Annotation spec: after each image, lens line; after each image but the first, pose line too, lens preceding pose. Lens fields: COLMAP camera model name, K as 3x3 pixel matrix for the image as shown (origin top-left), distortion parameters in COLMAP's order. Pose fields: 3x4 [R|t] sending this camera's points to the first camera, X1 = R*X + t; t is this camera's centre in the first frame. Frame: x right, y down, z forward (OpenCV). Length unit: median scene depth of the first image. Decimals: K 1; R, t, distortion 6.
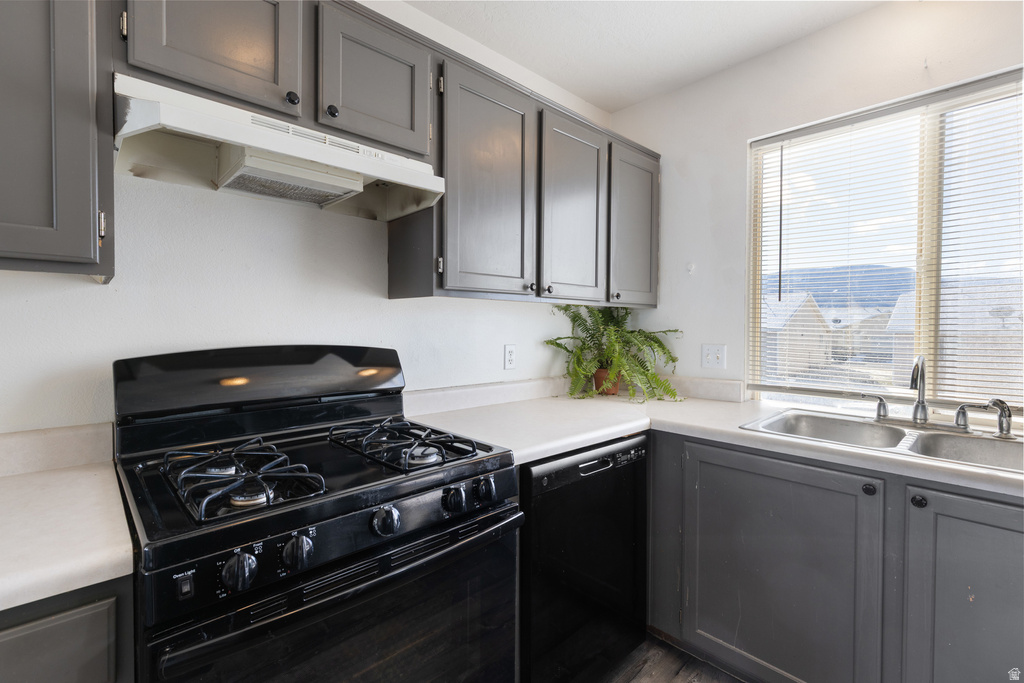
lens RADIAL K [[459.0, 0, 512.9], [0, 459.0, 336.3], [0, 0, 1]] dist [0.009784, -0.001814]
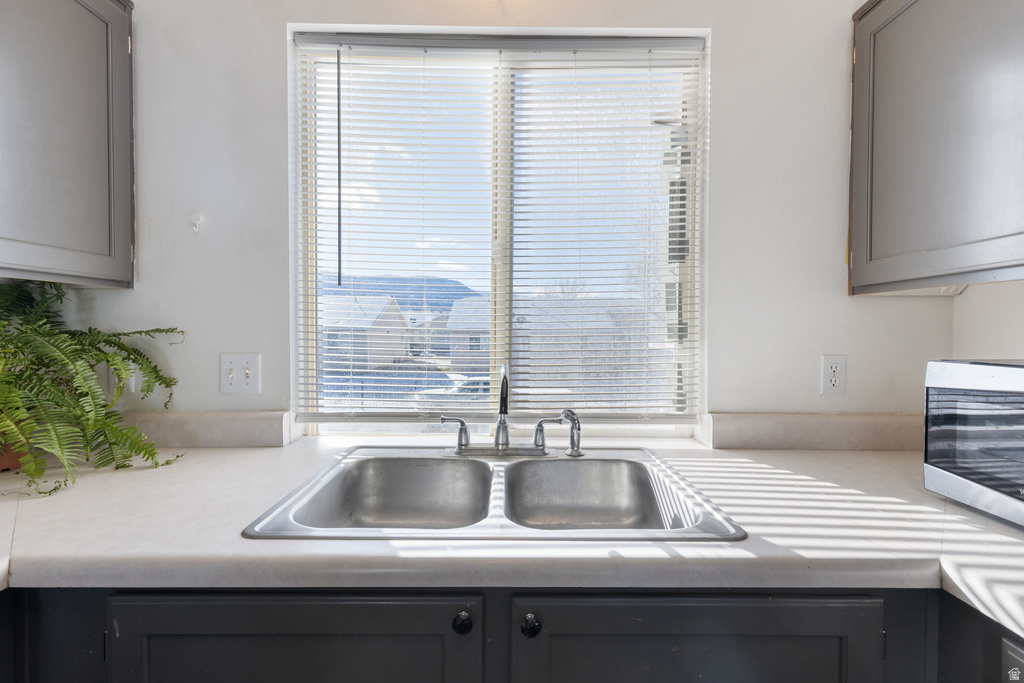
lens RADIAL K [[459.0, 0, 509.0], [0, 459.0, 334.8], [0, 0, 1]] dist [0.009784, -0.001814]
pose [[0.684403, -0.010535, 0.729027, 0.249710], [0.010973, 0.999931, 0.004149, -0.005073], [-0.729021, 0.005160, 0.684472, 0.350543]]
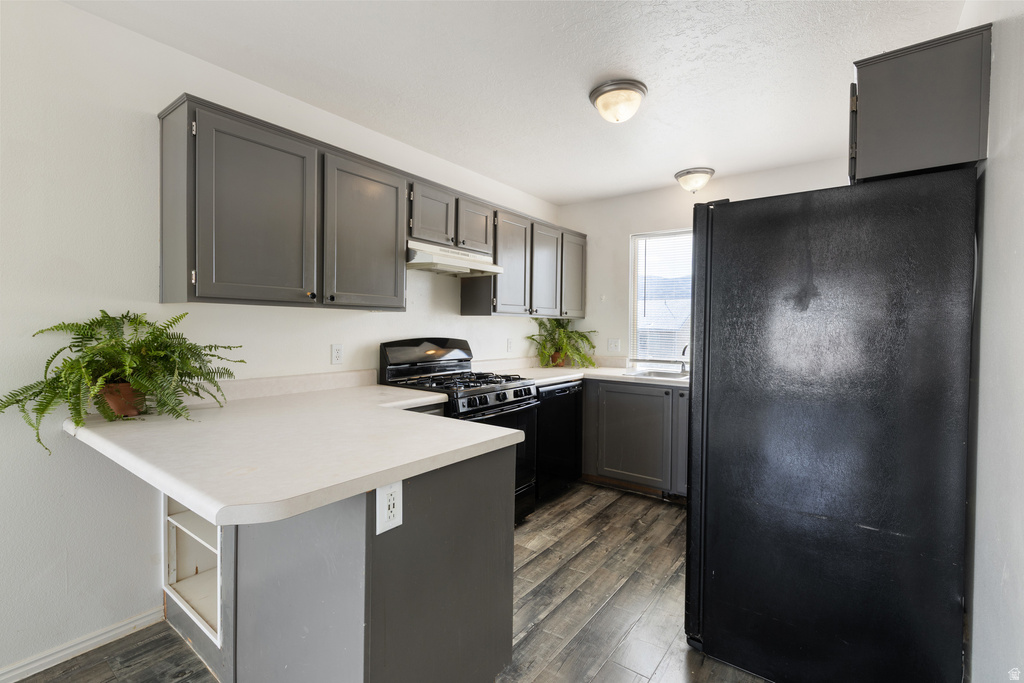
lens RADIAL K [[459.0, 0, 505.1], [0, 459.0, 333.9], [0, 0, 1]] dist [0.009784, -0.001814]
pose [[0.987893, 0.003656, 0.155096, -0.316976], [-0.003127, 0.999988, -0.003659, 0.006000], [-0.155107, 0.003129, 0.987893, -0.844282]]
